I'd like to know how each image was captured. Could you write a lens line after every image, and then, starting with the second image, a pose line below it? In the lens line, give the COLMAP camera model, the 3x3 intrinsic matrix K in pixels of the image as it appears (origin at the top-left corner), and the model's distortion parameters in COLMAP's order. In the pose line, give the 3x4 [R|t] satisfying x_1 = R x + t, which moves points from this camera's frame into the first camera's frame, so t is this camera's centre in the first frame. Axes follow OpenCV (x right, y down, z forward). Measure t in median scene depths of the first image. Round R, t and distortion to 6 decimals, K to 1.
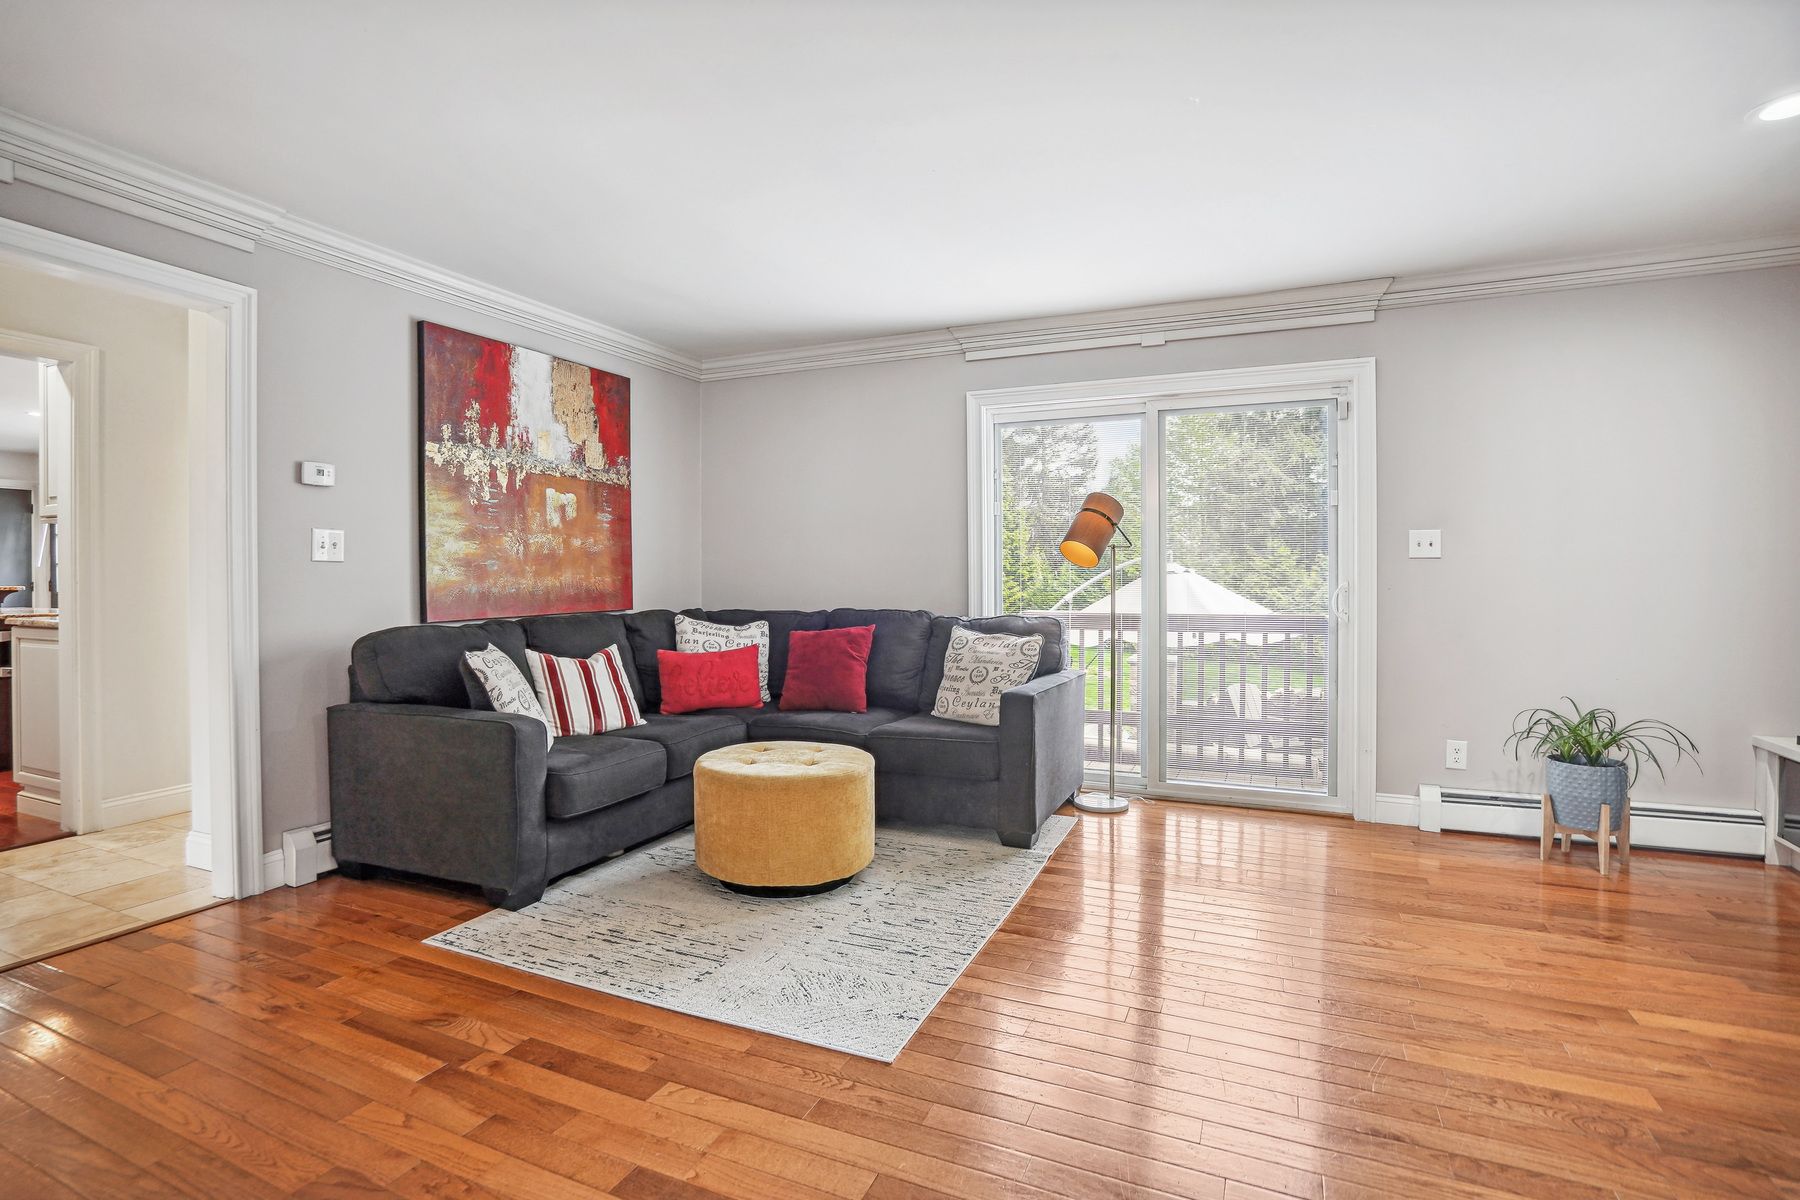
lens RADIAL K [[858.6, 0, 891.0], [0, 858.6, 580.4], [0, 0, 1]] dist [-0.059536, 0.019720]
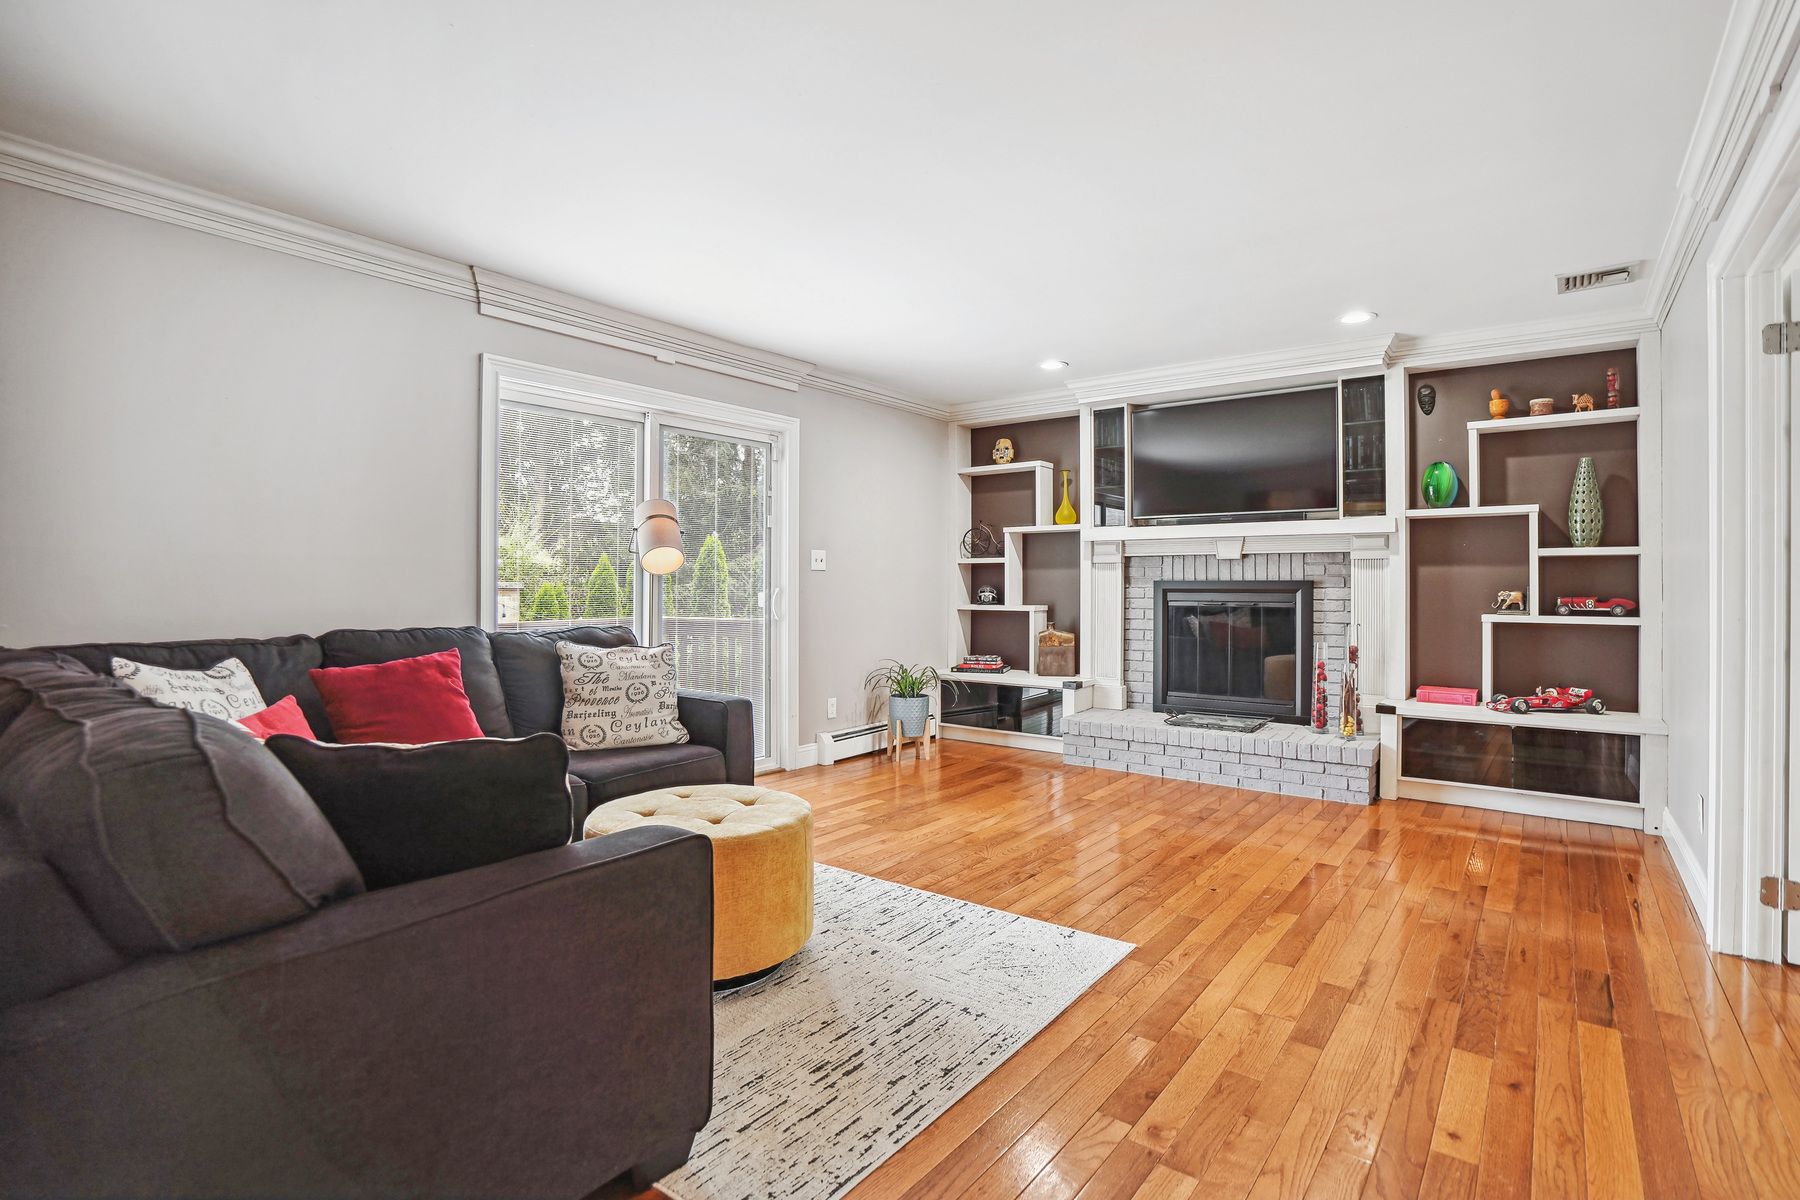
lens RADIAL K [[858.6, 0, 891.0], [0, 858.6, 580.4], [0, 0, 1]] dist [-0.059536, 0.019720]
pose [[0.248009, 0.005530, 0.968742, -0.915012], [0.001894, 0.999979, -0.006193, -0.001312], [-0.968756, 0.003370, 0.247993, 0.680866]]
